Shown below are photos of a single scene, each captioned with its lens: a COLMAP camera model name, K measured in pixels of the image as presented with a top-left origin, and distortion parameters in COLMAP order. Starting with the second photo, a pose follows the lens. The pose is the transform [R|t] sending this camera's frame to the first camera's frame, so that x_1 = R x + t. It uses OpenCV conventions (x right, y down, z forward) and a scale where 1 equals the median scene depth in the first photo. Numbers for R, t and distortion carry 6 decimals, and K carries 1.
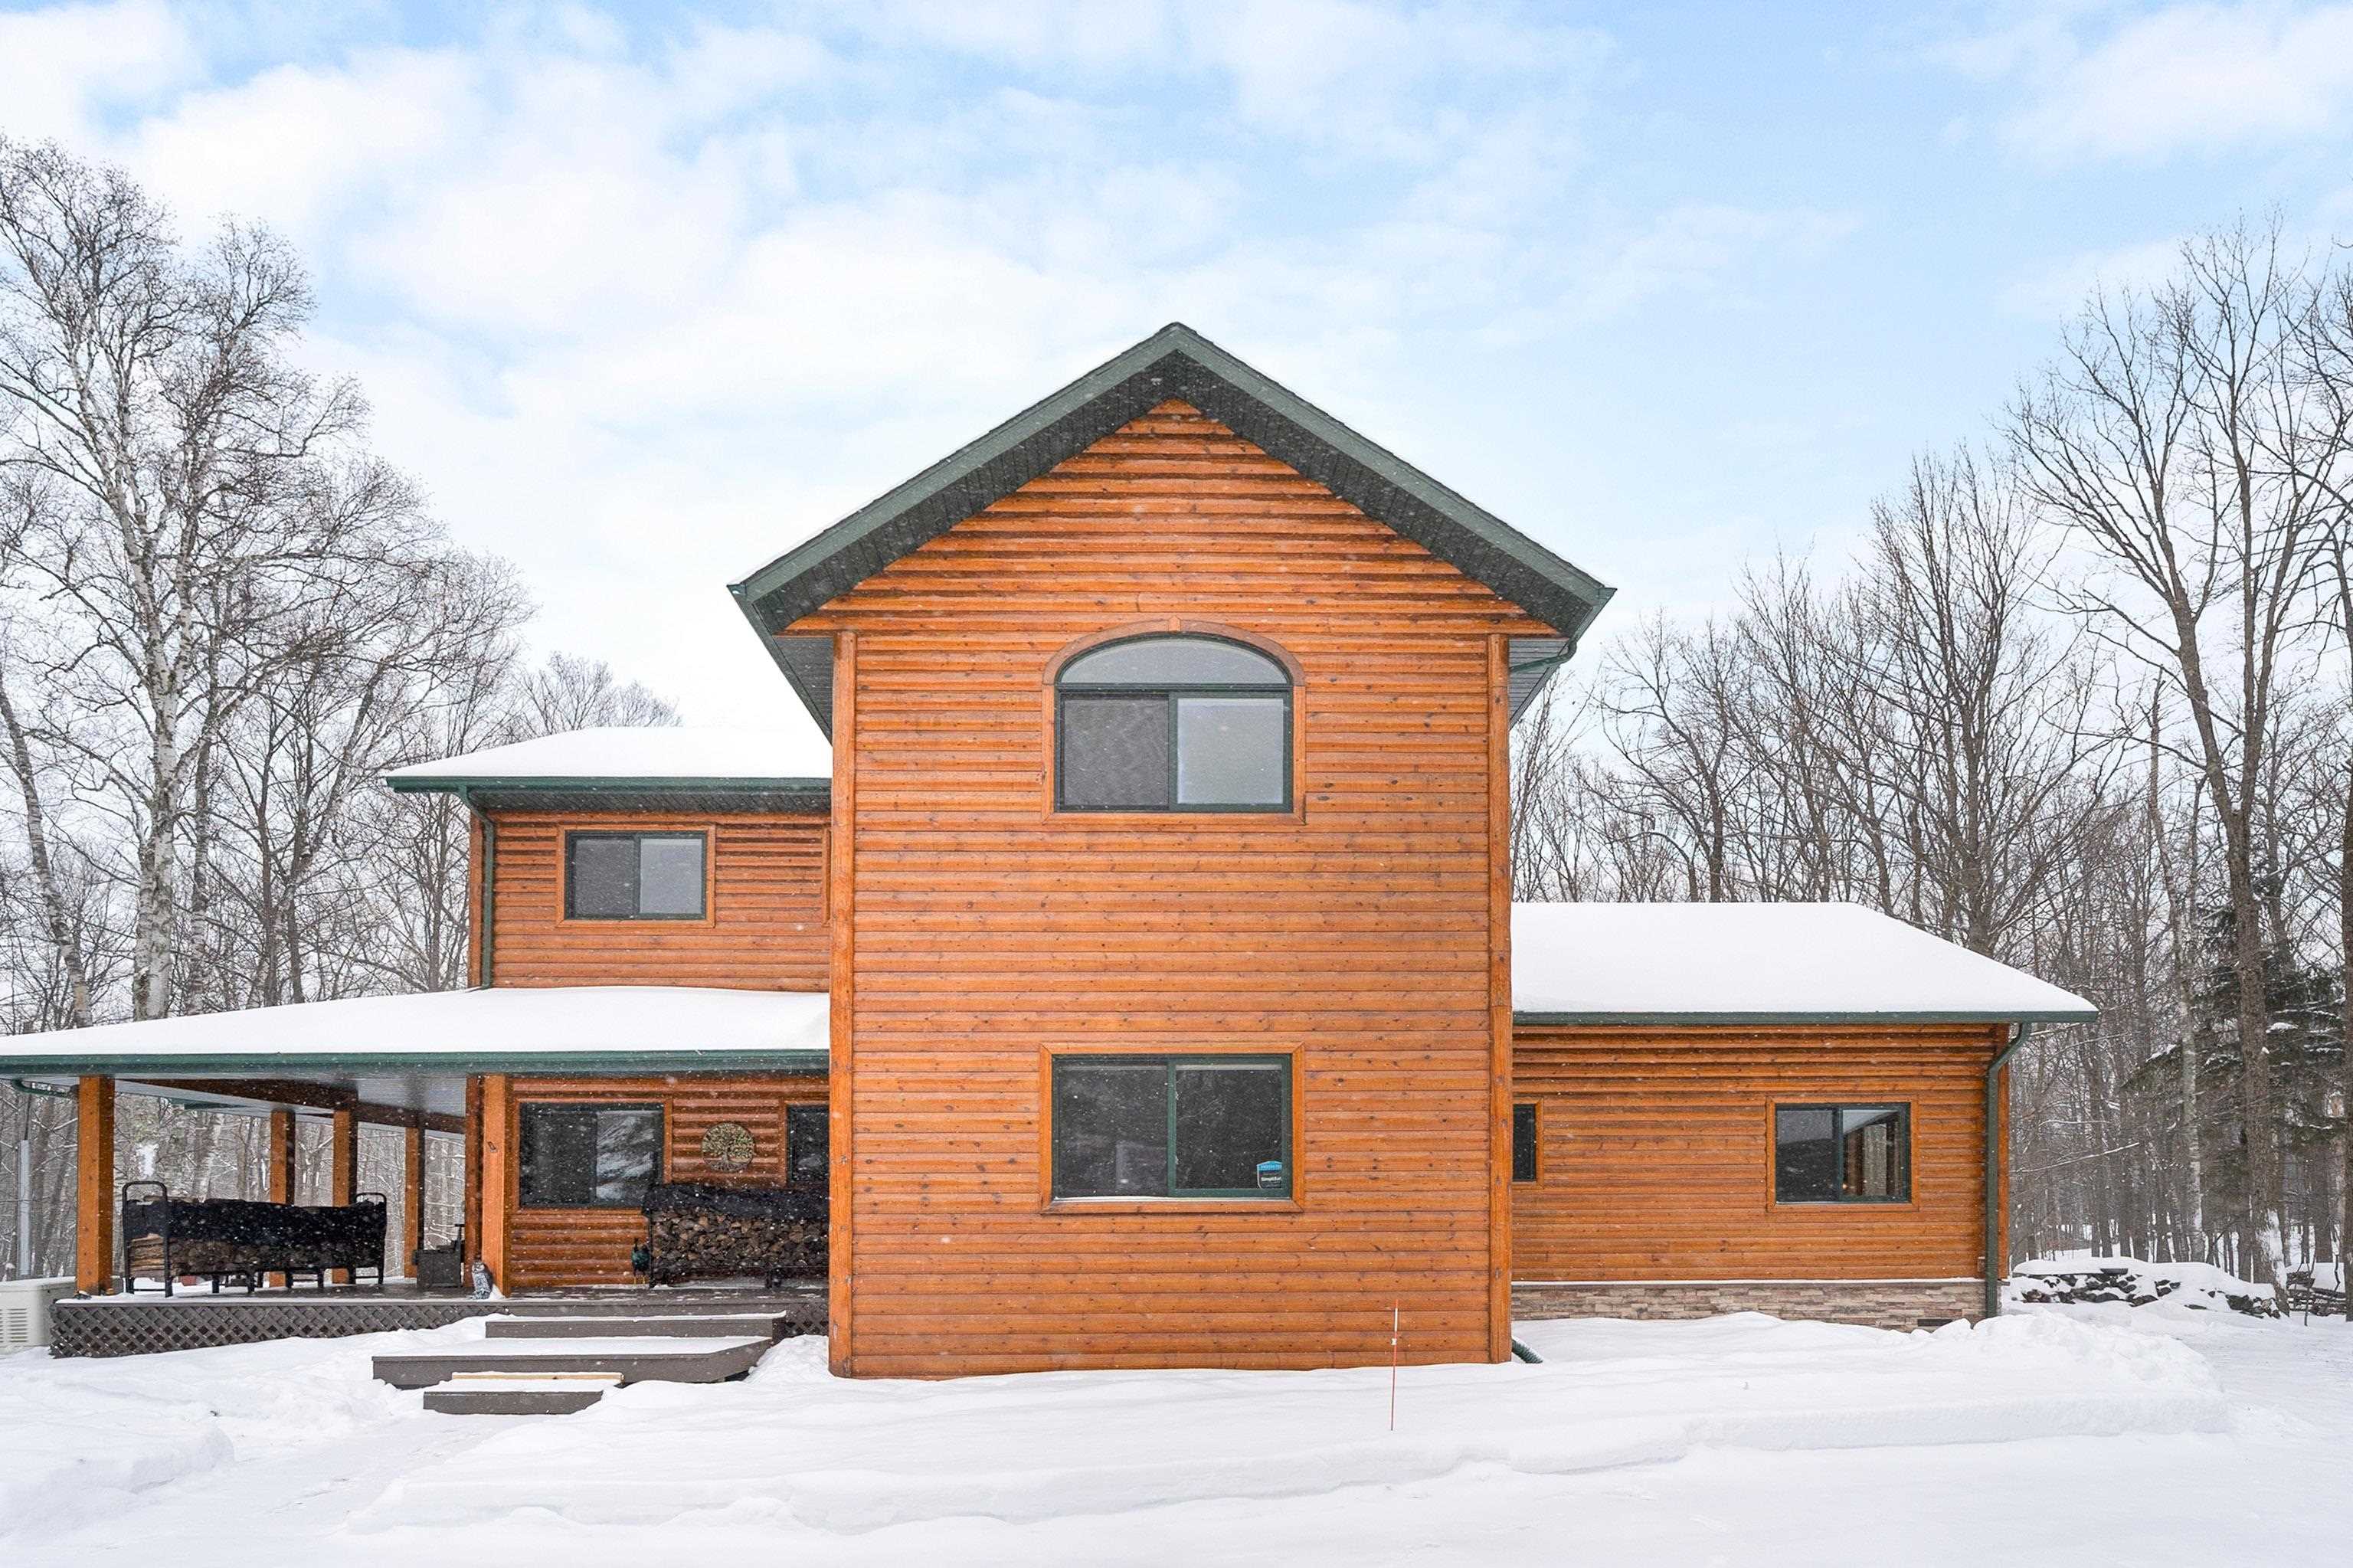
lens RADIAL K [[1230.2, 0, 1176.5], [0, 1230.2, 887.8], [0, 0, 1]] dist [-0.000892, -0.000218]
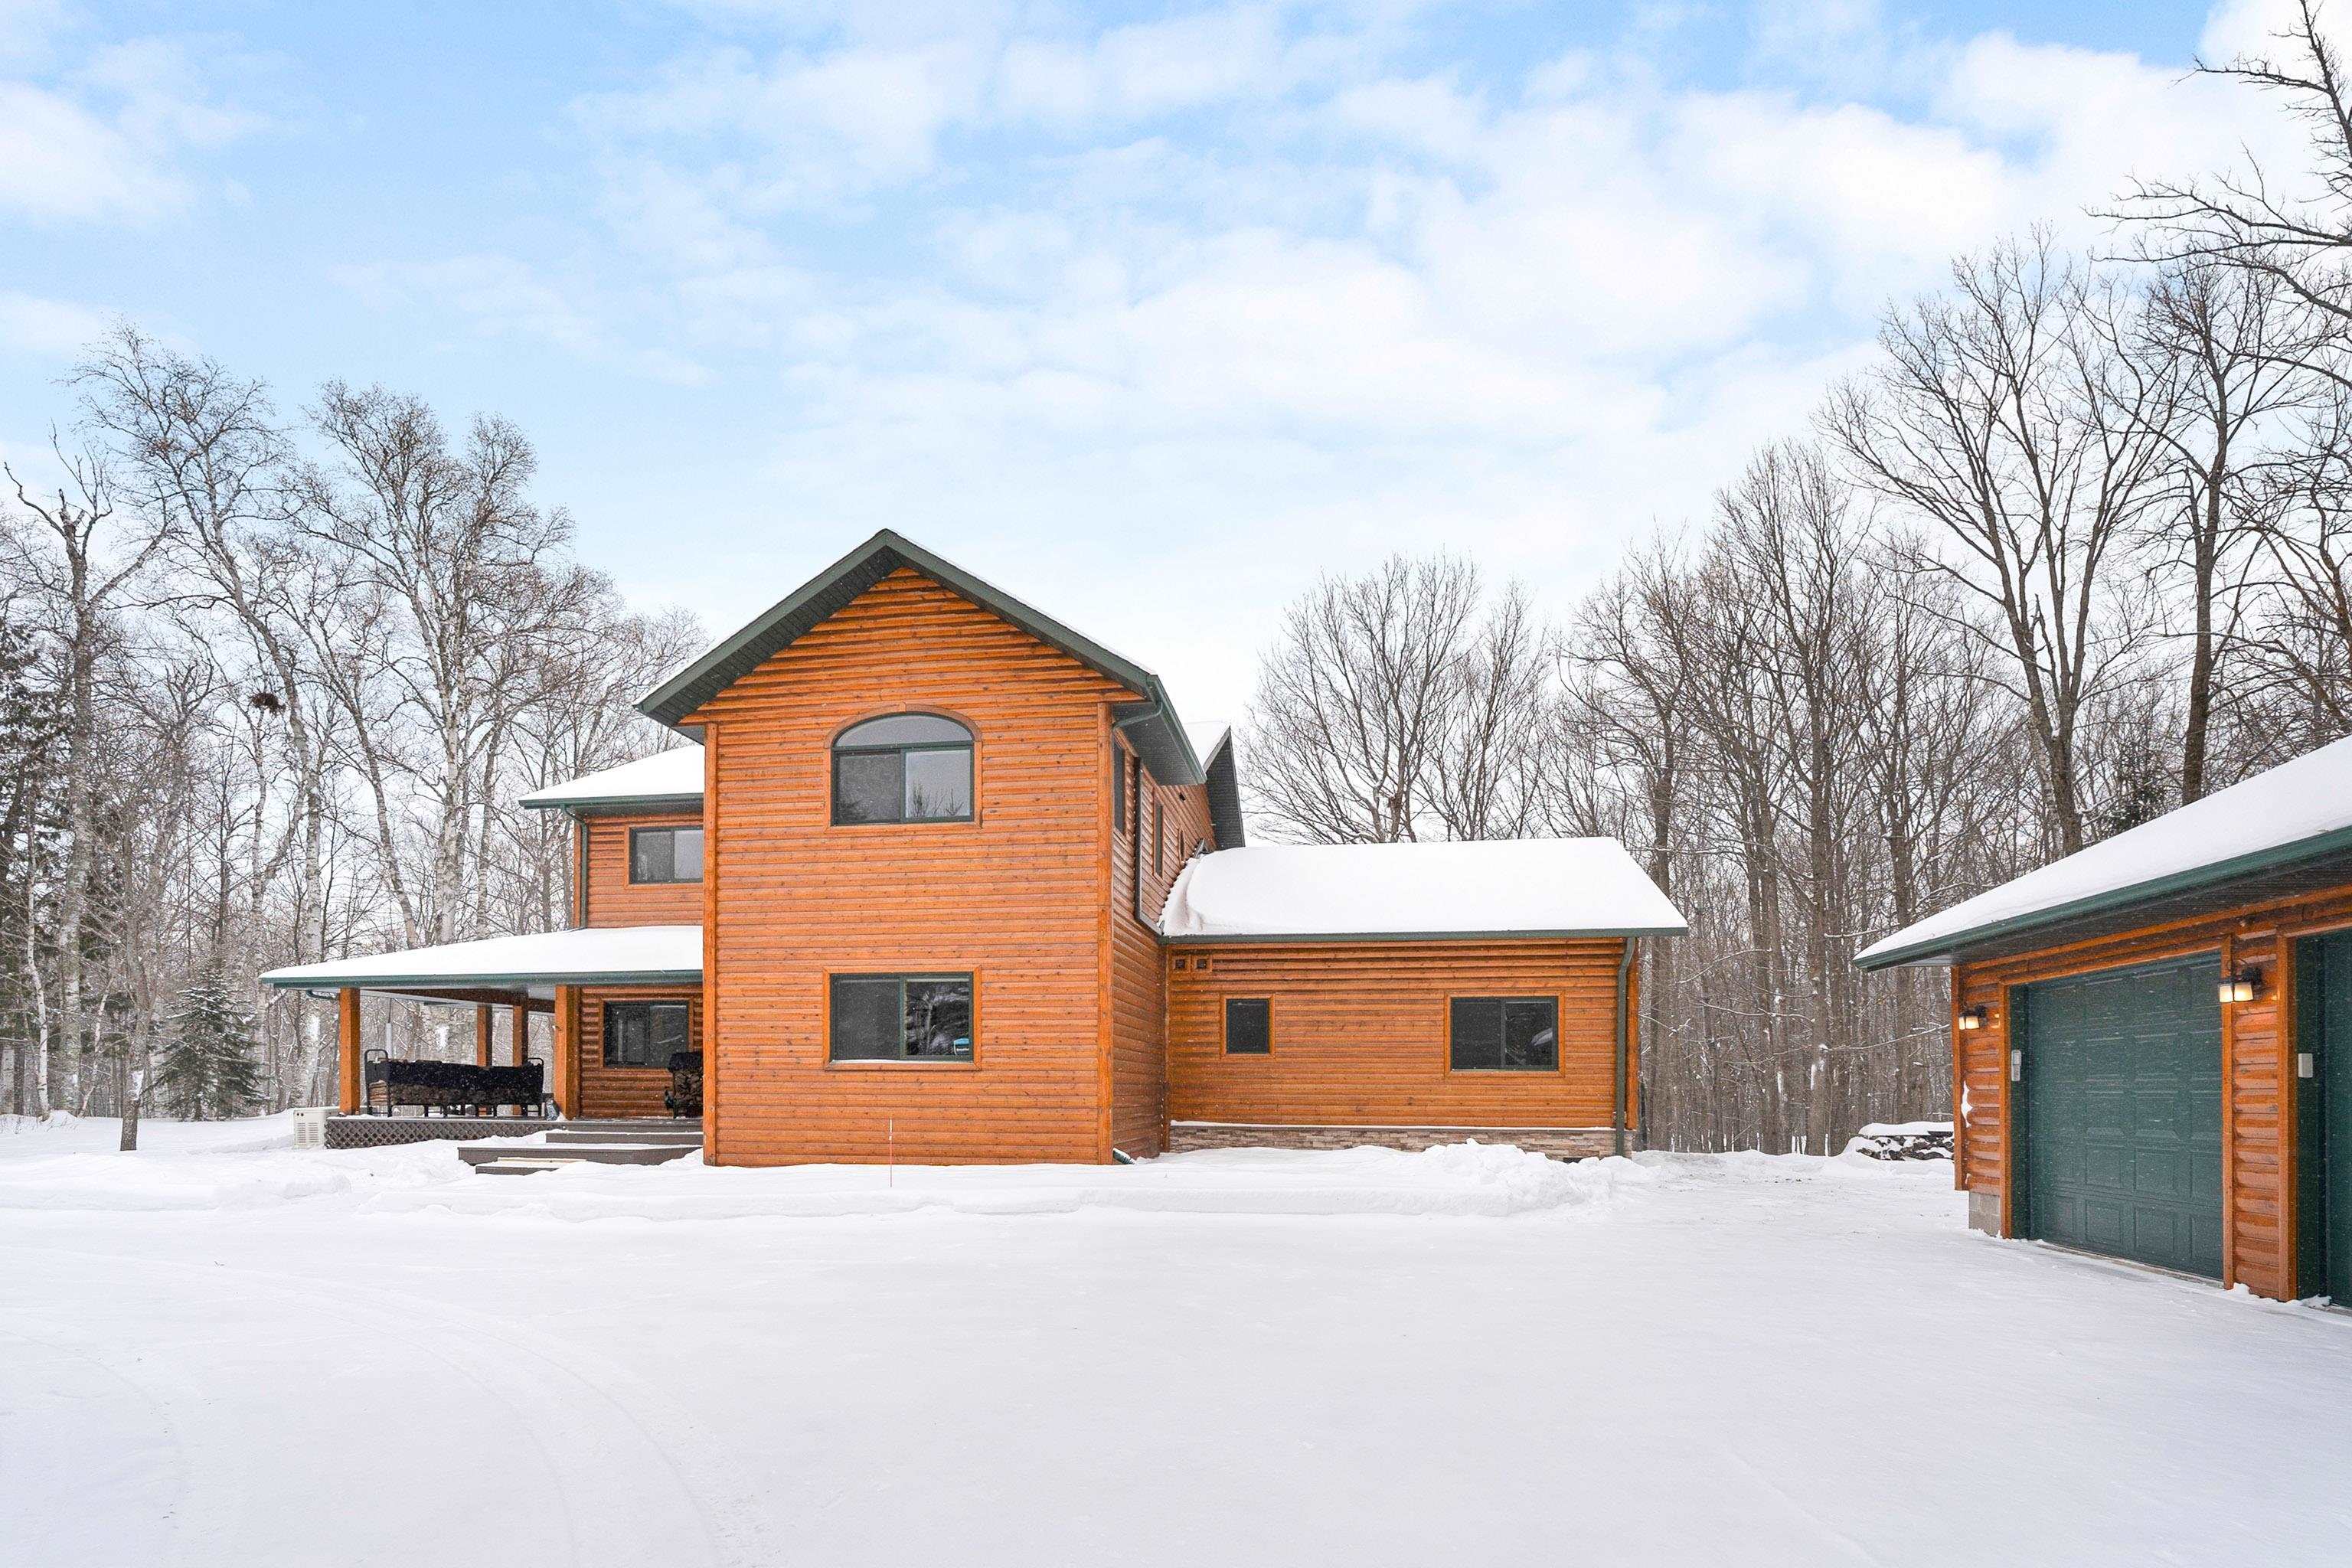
lens RADIAL K [[1065.3, 0, 1183.8], [0, 1065.3, 781.9], [0, 0, 1]] dist [-0.002720, 0.000224]
pose [[0.987027, -0.036411, -0.156373, 0.582016], [0.033535, 0.999217, -0.020994, -0.072951], [0.157015, 0.015478, 0.987475, -0.331000]]
